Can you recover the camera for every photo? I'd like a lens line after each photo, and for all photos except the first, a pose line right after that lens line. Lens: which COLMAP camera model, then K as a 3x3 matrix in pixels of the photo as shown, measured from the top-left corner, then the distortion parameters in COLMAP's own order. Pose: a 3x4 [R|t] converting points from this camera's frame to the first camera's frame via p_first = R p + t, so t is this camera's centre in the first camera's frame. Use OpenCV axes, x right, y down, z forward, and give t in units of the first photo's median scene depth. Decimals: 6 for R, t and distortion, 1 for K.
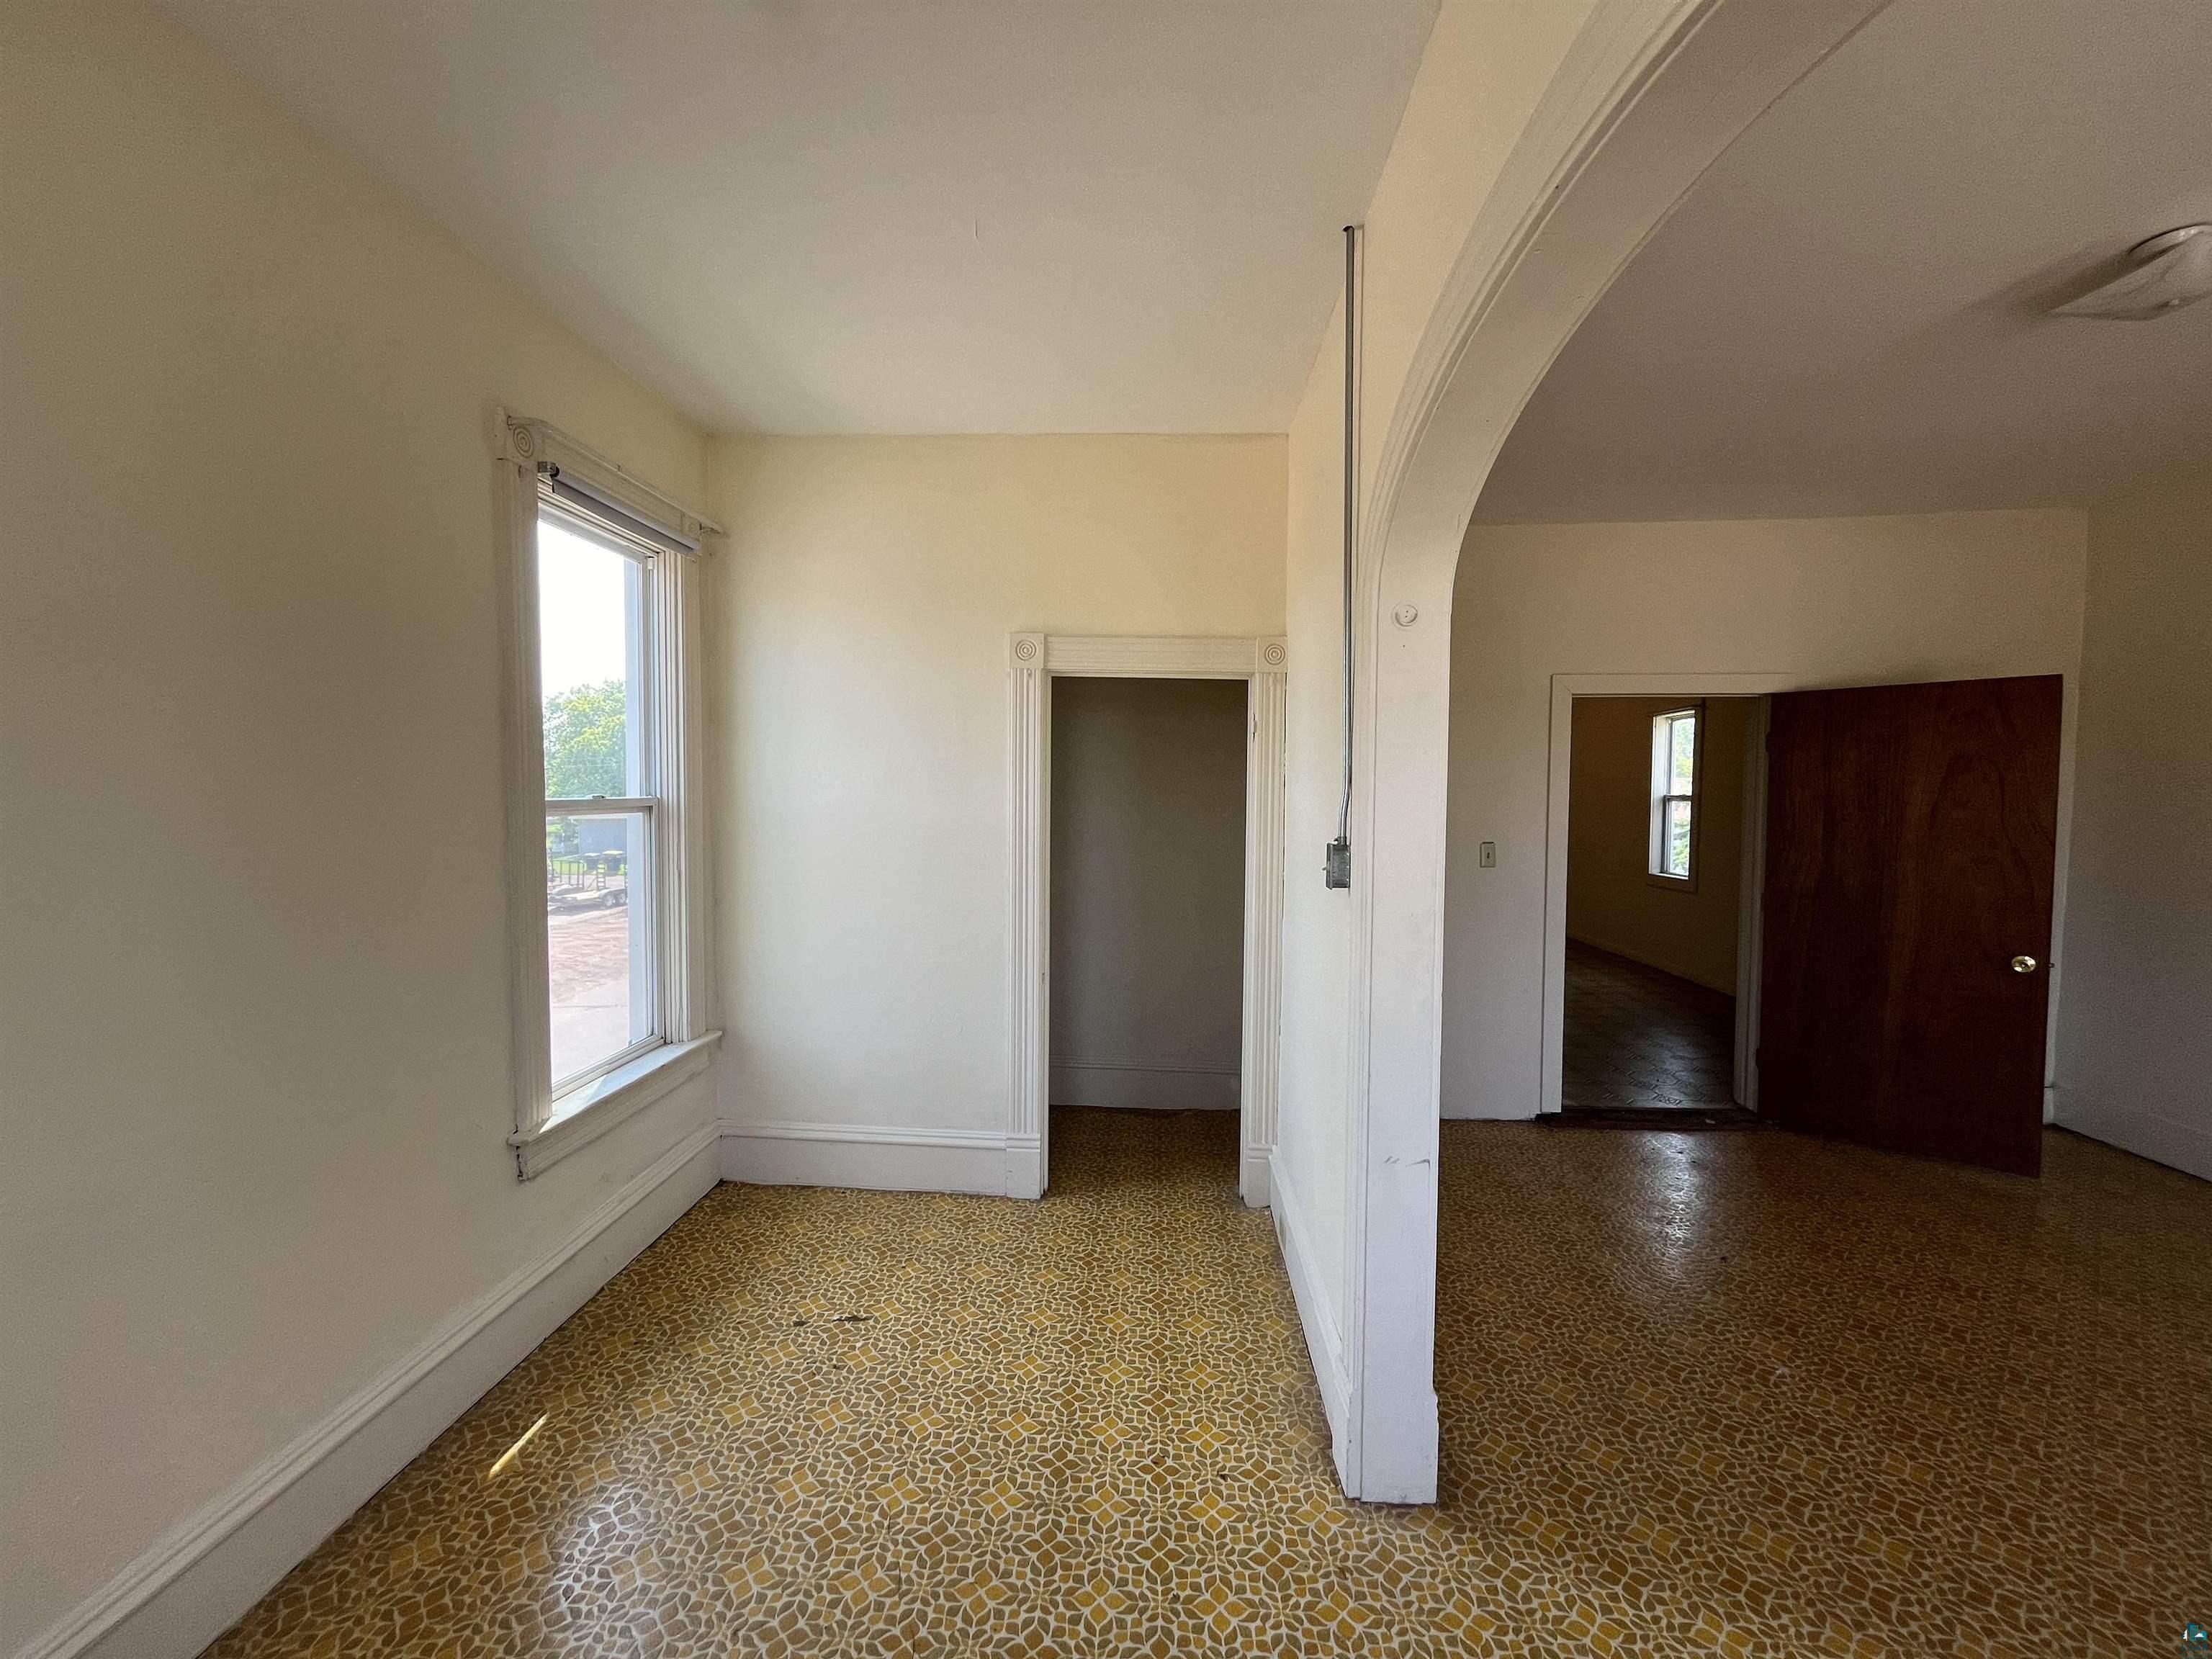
lens RADIAL K [[889.5, 0, 1106.0], [0, 889.5, 829.5], [0, 0, 1]] dist [0.001160, 0.000294]
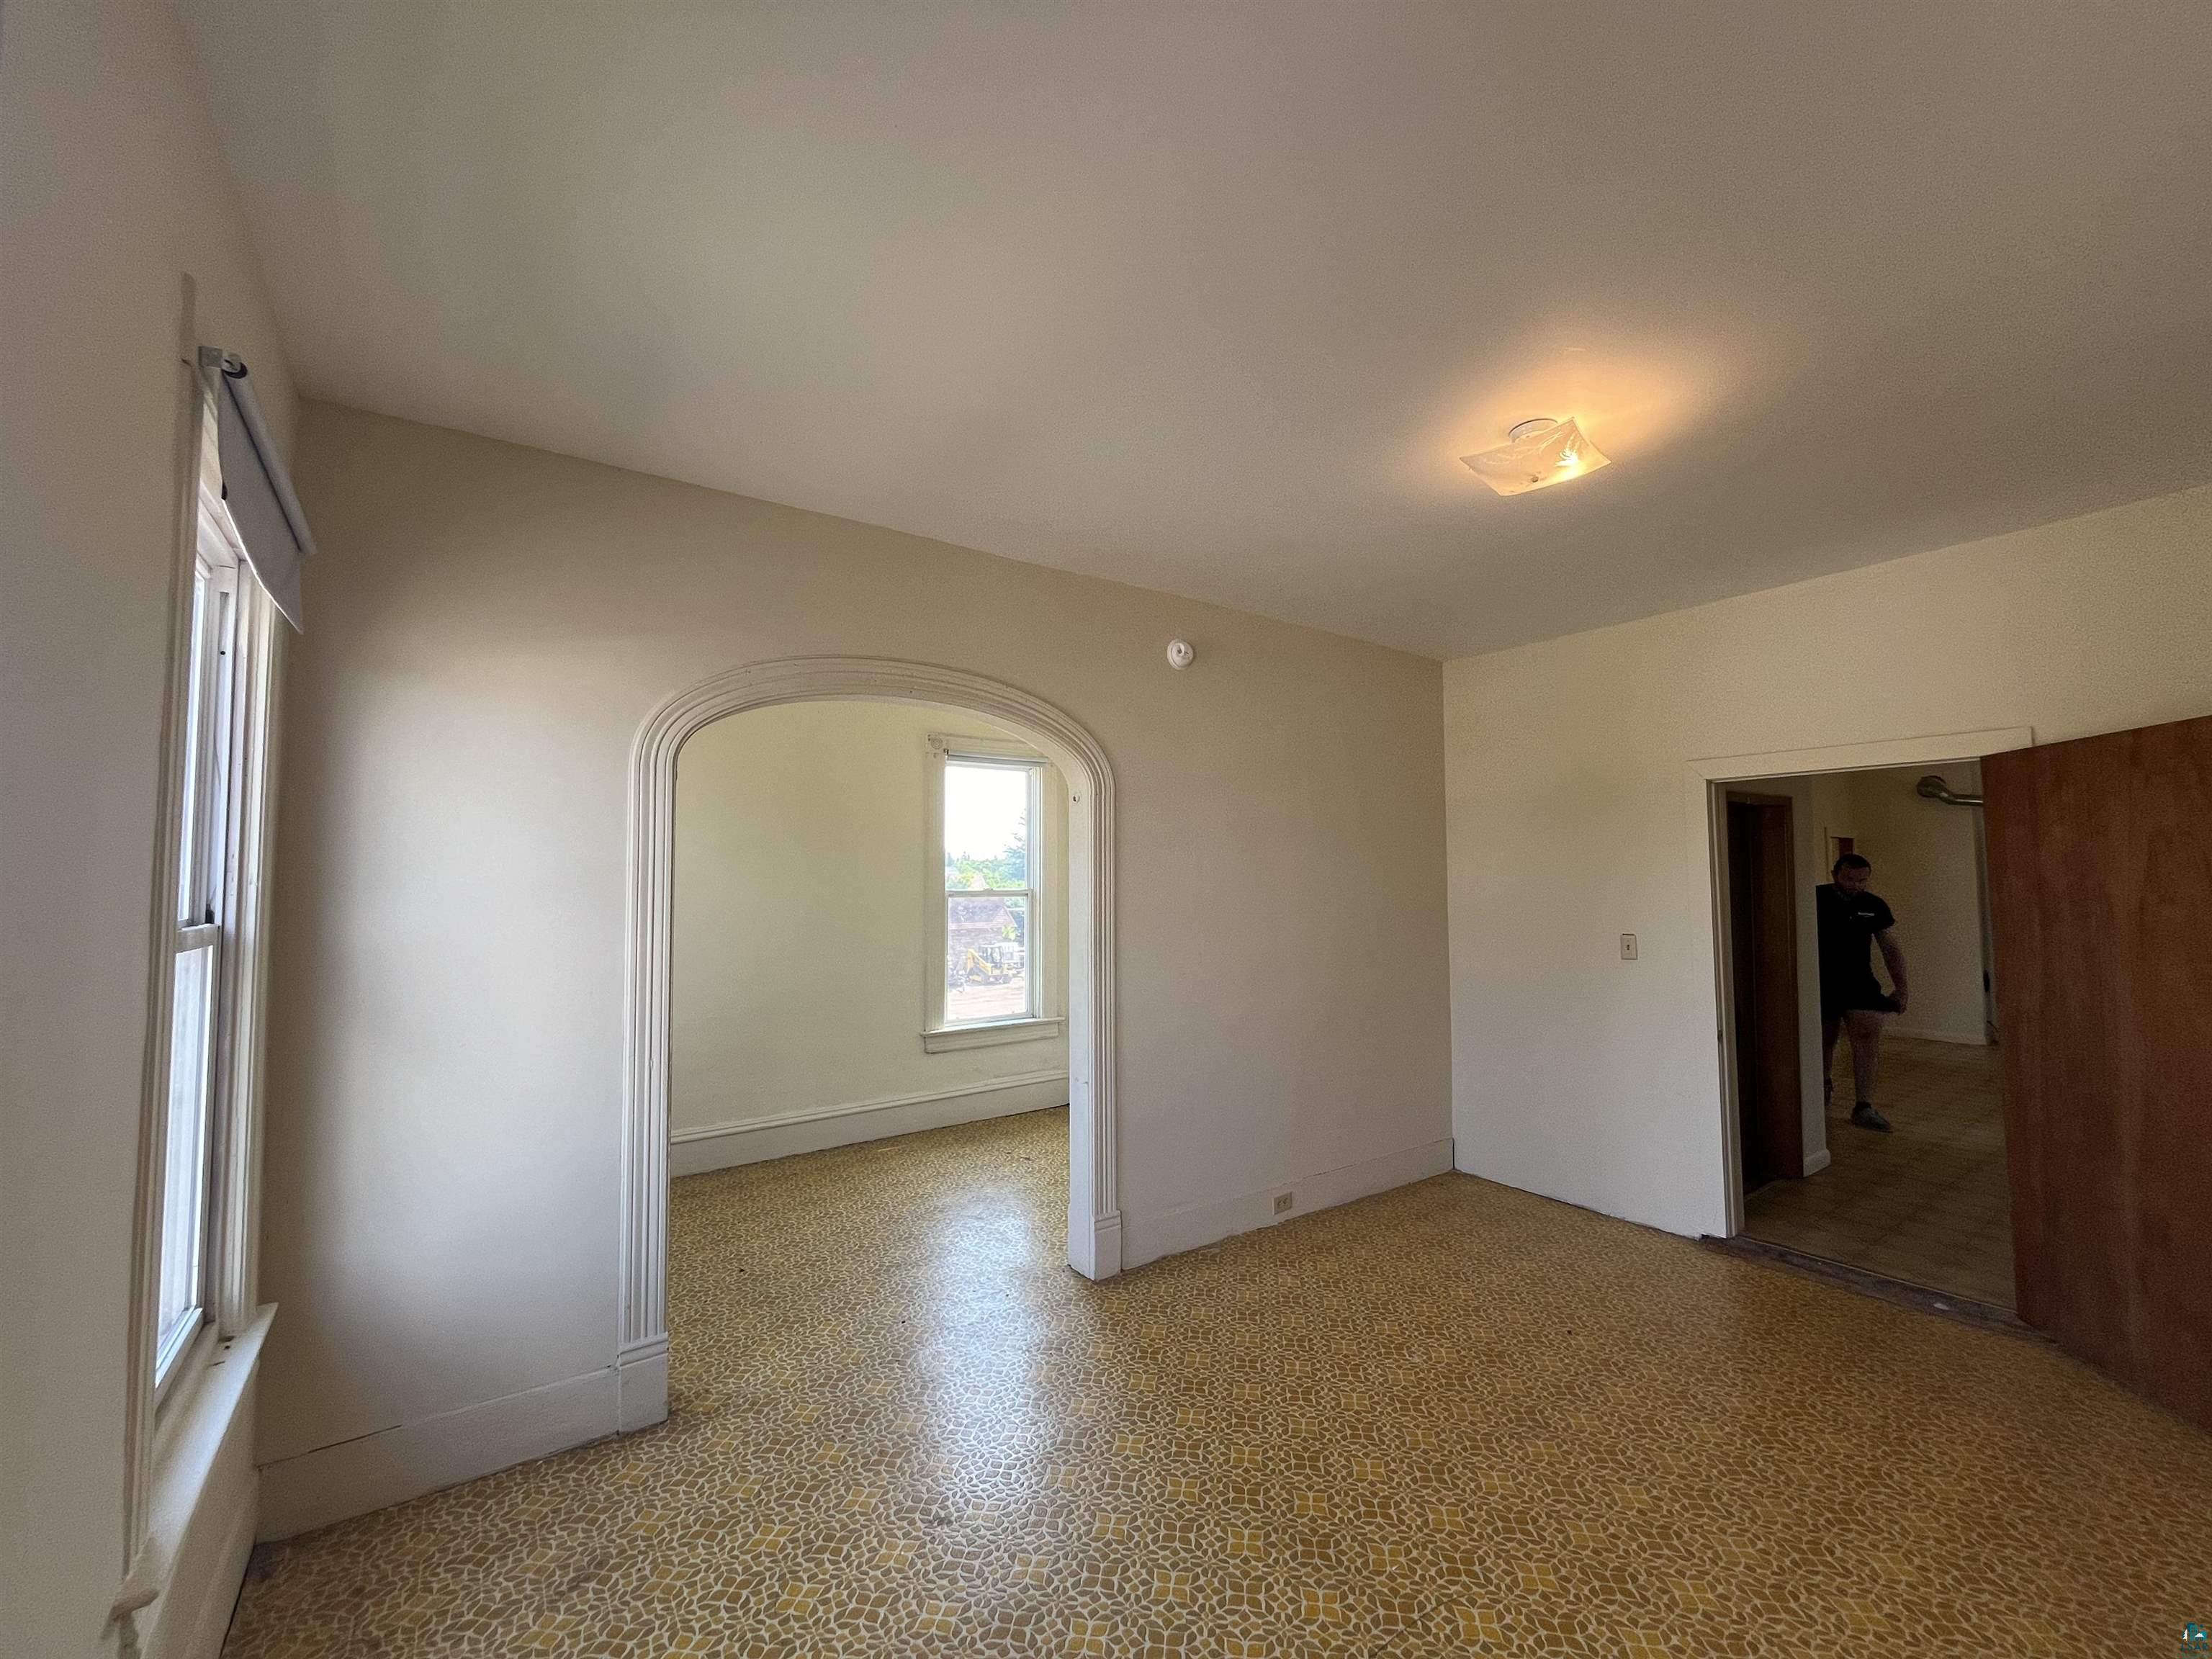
lens RADIAL K [[900.9, 0, 1106.0], [0, 900.9, 829.5], [0, 0, 1]] dist [0.000387, 0.000550]
pose [[0.631531, -0.050460, -0.773707, 1.130960], [-0.026408, 0.995901, -0.086507, 0.001316], [0.774900, 0.075064, 0.627610, -0.121698]]
